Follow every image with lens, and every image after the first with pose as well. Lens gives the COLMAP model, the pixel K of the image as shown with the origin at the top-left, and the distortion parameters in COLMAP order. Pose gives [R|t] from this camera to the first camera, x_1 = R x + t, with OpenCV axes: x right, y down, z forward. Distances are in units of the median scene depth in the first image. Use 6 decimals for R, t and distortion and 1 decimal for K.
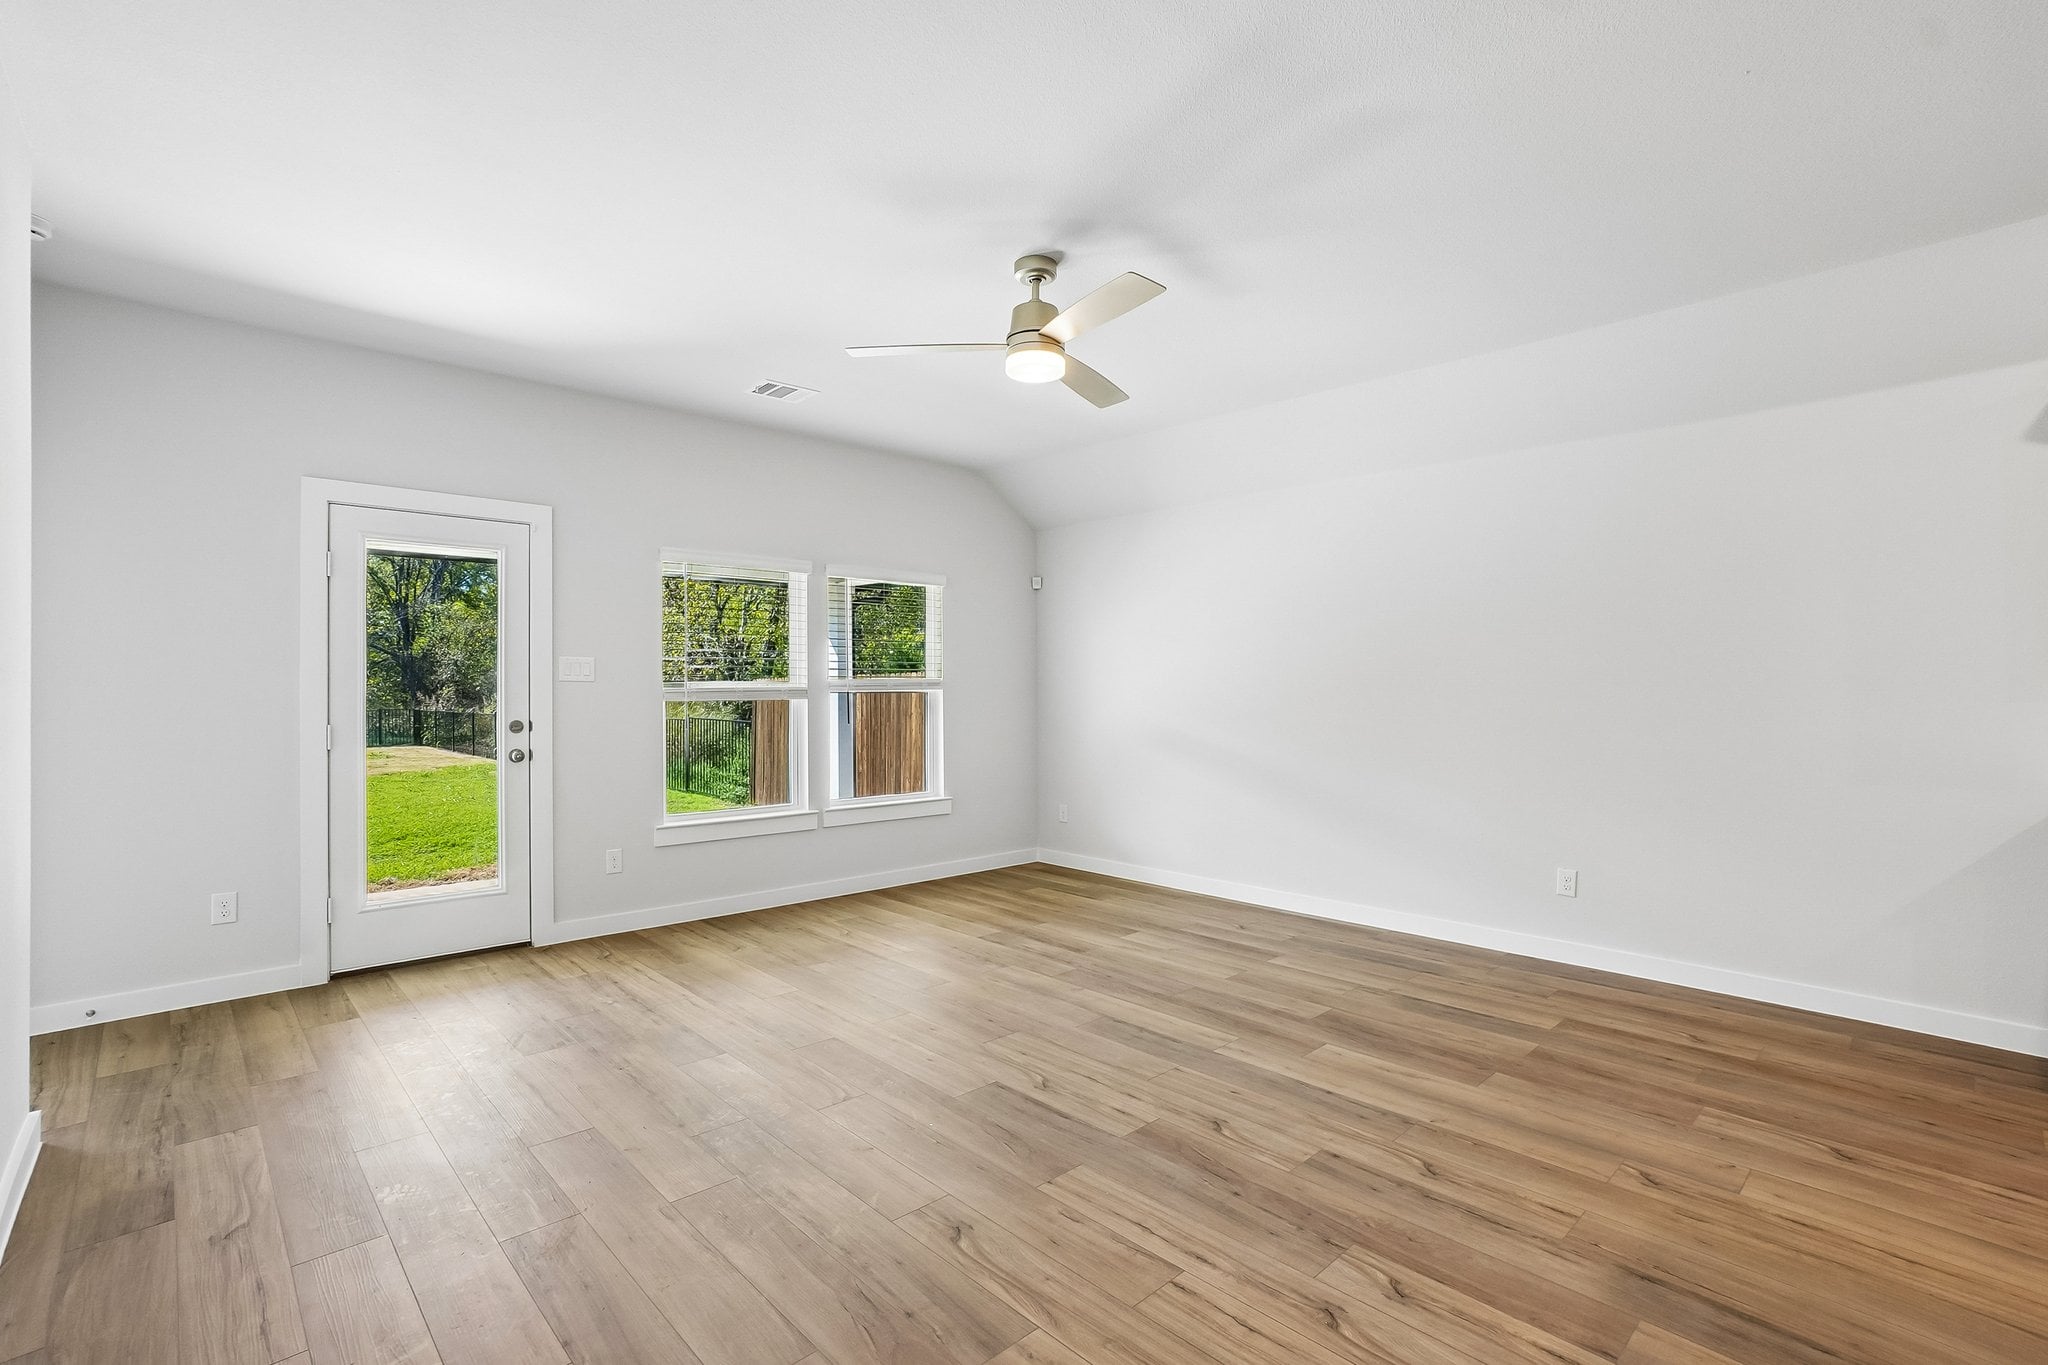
lens RADIAL K [[896.7, 0, 1016.4], [0, 896.7, 683.9], [0, 0, 1]] dist [-0.032812, 0.002695]
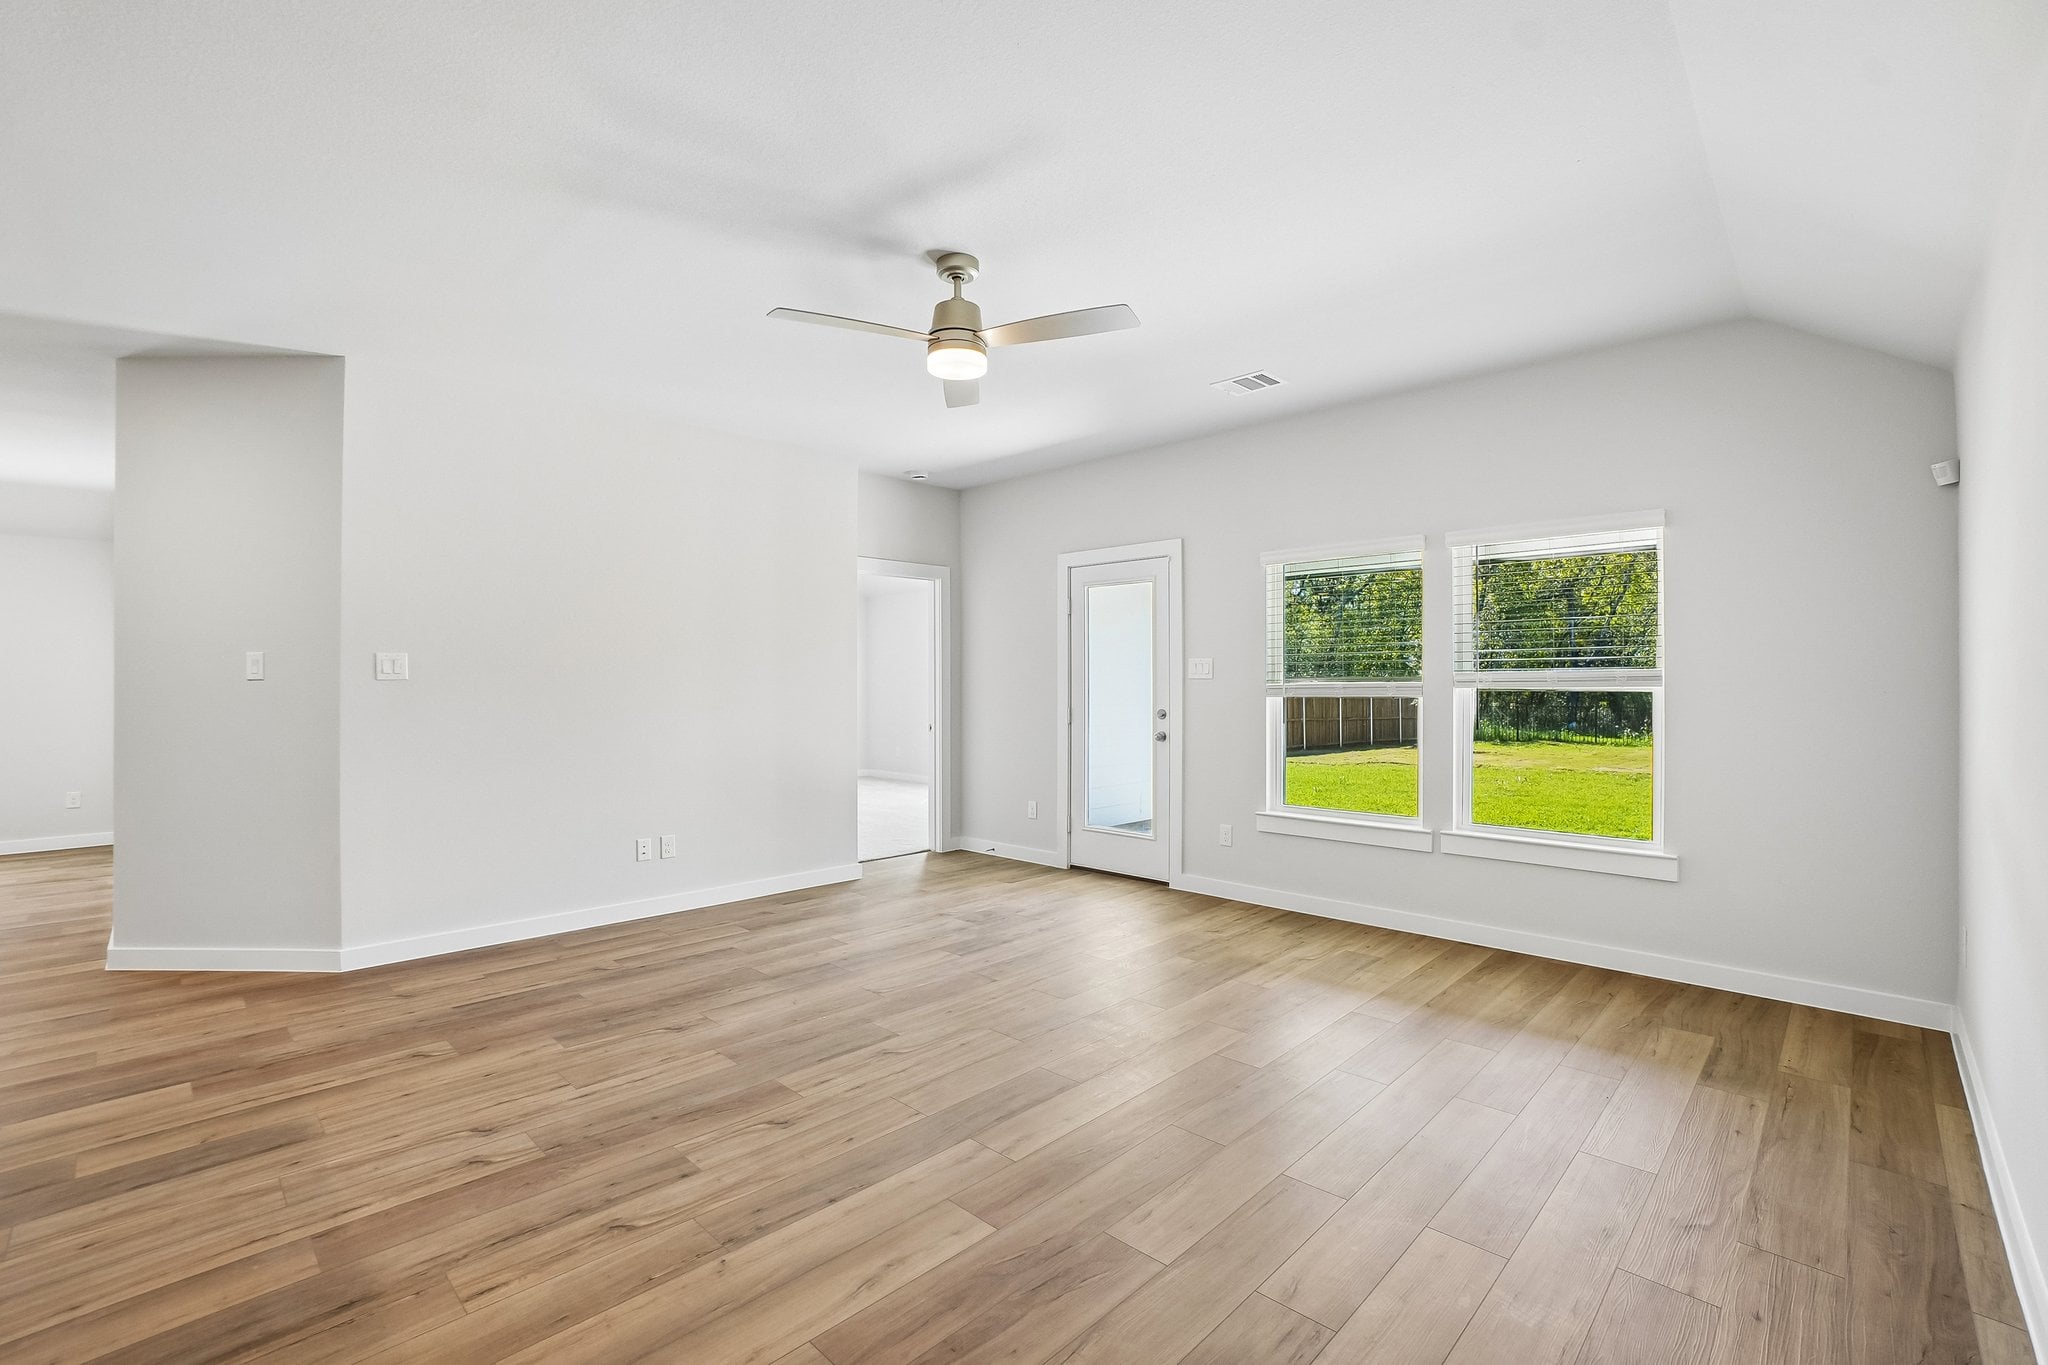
lens RADIAL K [[896.7, 0, 1024.3], [0, 896.7, 688.4], [0, 0, 1]] dist [-0.032812, 0.002695]
pose [[0.059754, 0.005339, -0.998199, 1.374200], [0.008015, 0.999951, 0.005828, 0.002628], [0.998181, -0.008349, 0.059708, 1.352206]]
